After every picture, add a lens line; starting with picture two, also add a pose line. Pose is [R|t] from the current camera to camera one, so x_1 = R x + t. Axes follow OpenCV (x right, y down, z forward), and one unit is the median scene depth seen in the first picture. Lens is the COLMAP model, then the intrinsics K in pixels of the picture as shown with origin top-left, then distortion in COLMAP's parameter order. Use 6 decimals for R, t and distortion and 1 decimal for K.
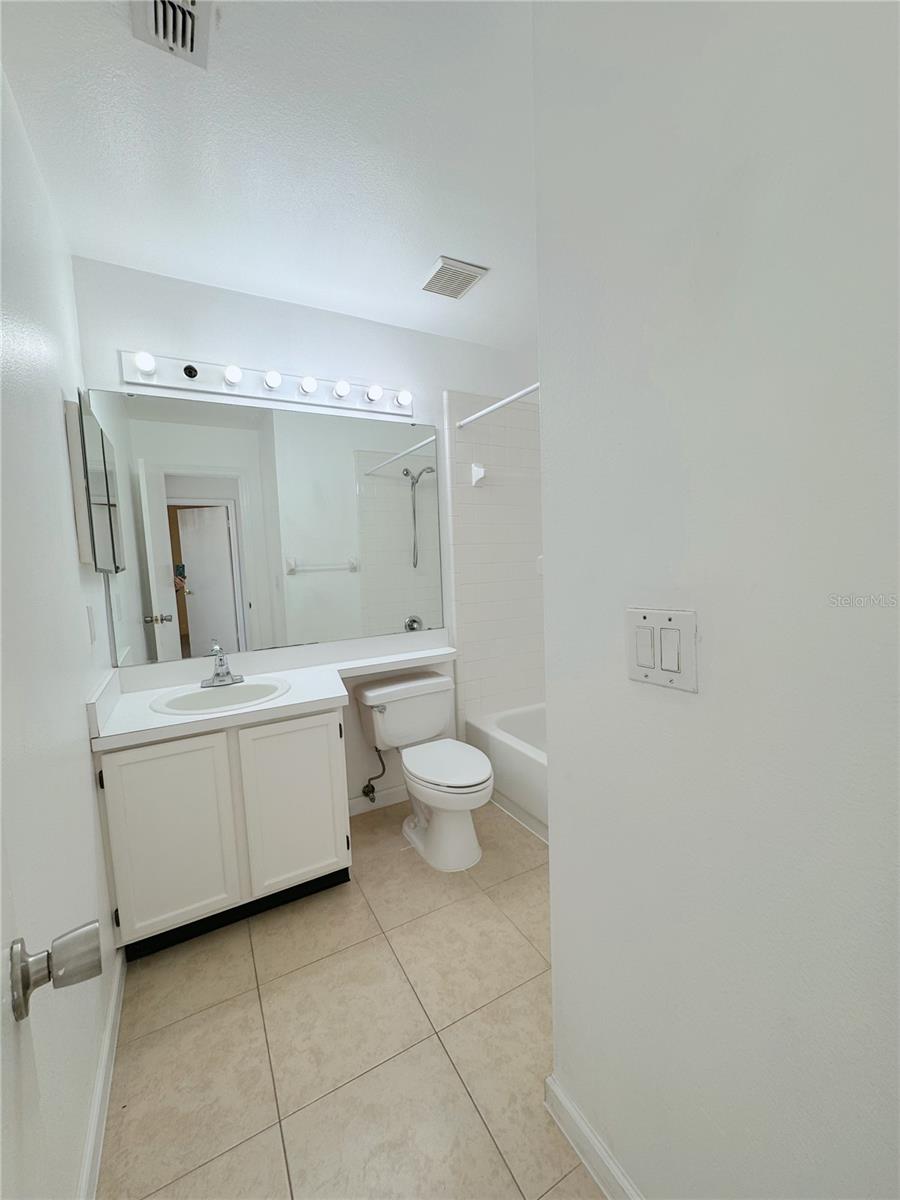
lens RADIAL K [[479.1, 0, 450.0], [0, 479.1, 600.0], [0, 0, 1]] dist [-0.000815, -0.000053]
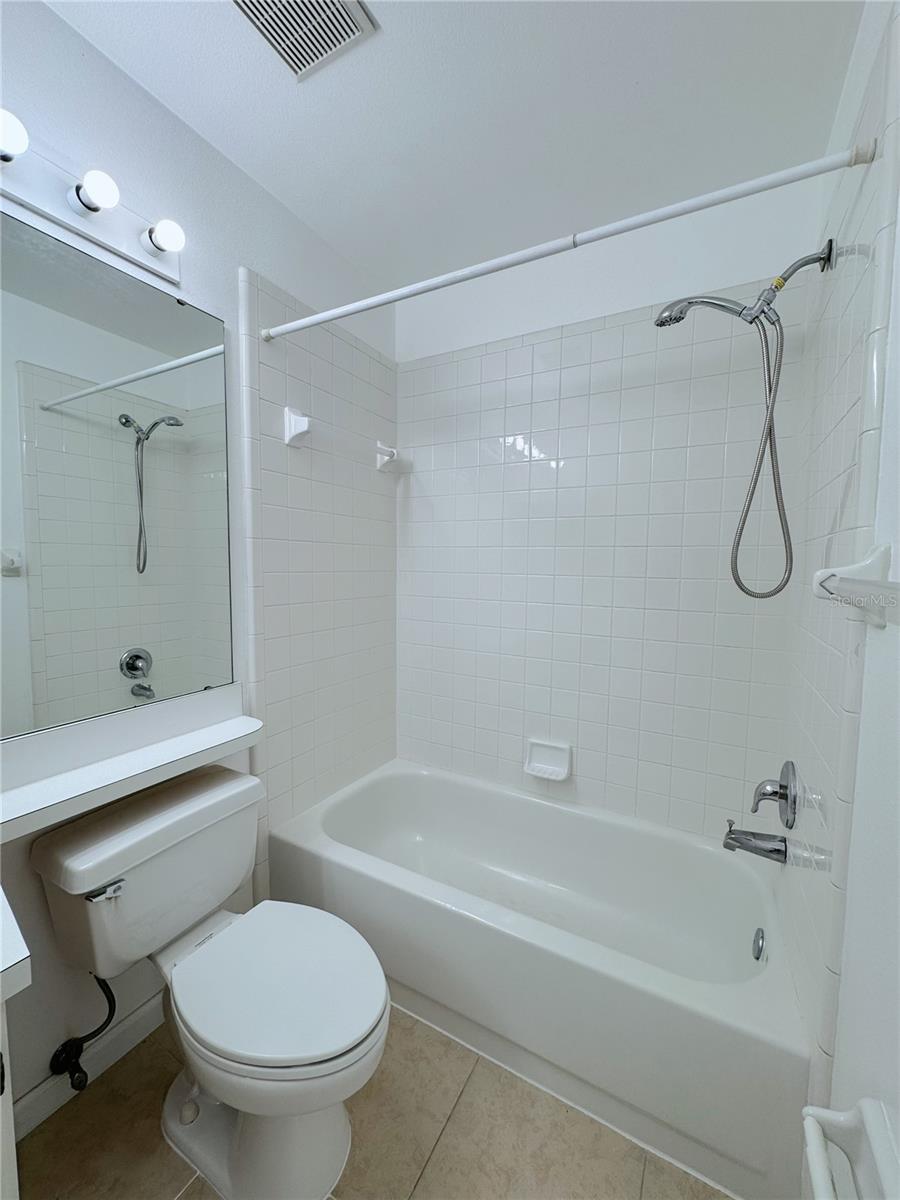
lens RADIAL K [[479.1, 0, 450.0], [0, 479.1, 600.0], [0, 0, 1]] dist [-0.000815, -0.000053]
pose [[0.846861, 0.004835, 0.531792, -0.100234], [0.004739, 0.999850, -0.016638, -0.030441], [-0.531793, 0.016610, 0.846712, 0.389809]]
